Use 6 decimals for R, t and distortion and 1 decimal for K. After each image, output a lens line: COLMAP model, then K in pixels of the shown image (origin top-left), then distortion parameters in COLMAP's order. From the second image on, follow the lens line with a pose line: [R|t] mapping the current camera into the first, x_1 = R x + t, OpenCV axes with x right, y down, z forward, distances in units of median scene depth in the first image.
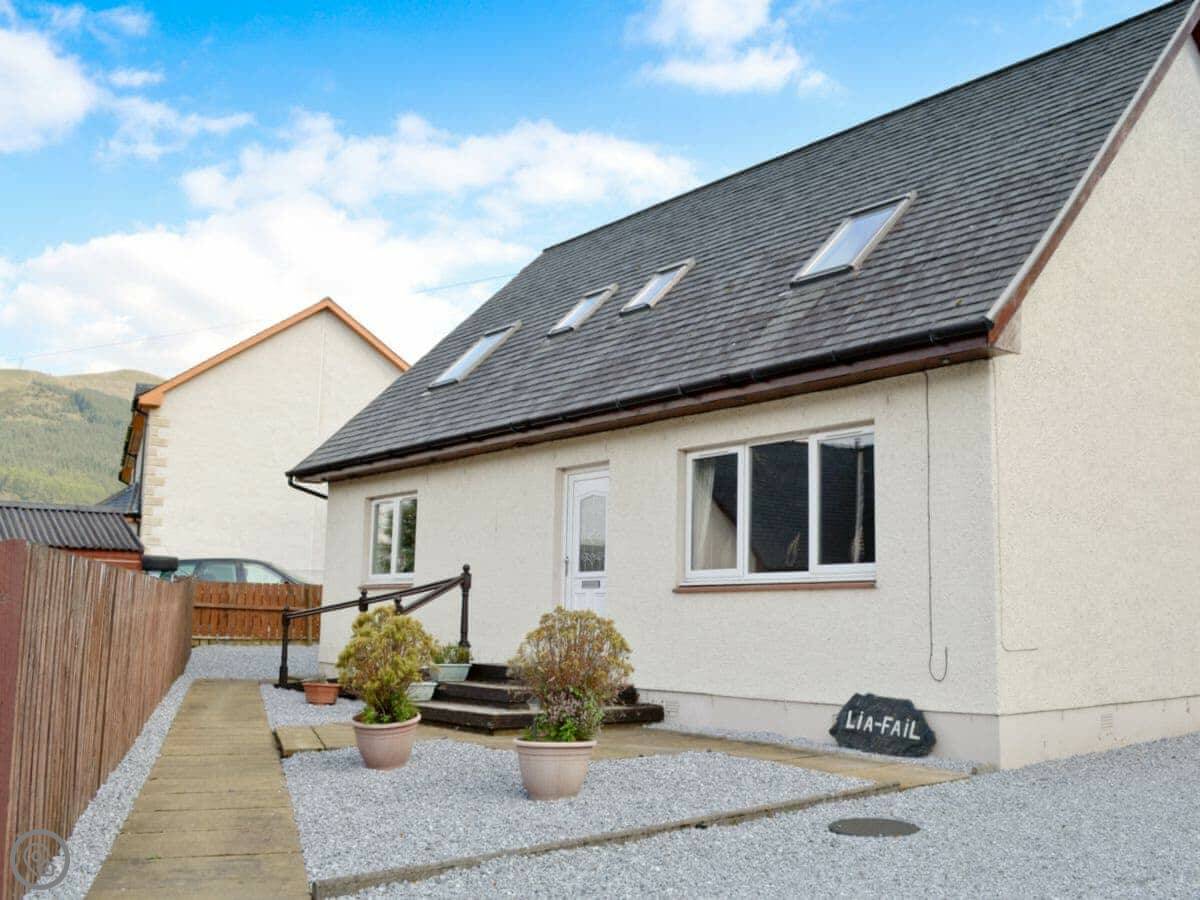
lens RADIAL K [[1099.0, 0, 594.1], [0, 1099.0, 447.3], [0, 0, 1]] dist [-0.080358, 0.000000]
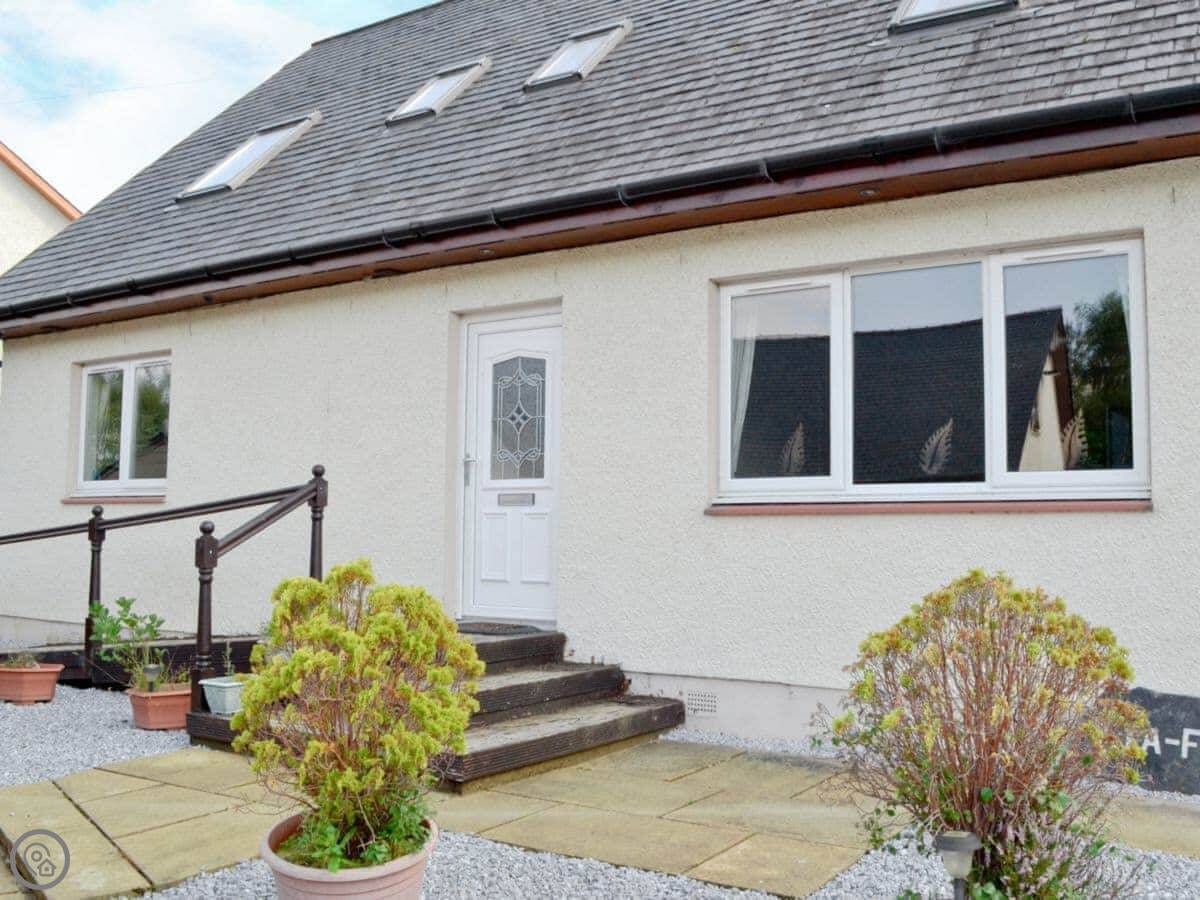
lens RADIAL K [[1099.0, 0, 609.0], [0, 1099.0, 457.1], [0, 0, 1]] dist [-0.080358, 0.000000]
pose [[0.945990, 0.015774, 0.323811, -0.148498], [-0.044782, 0.995599, 0.082327, 0.045894], [-0.321087, -0.092382, 0.942533, 0.386427]]
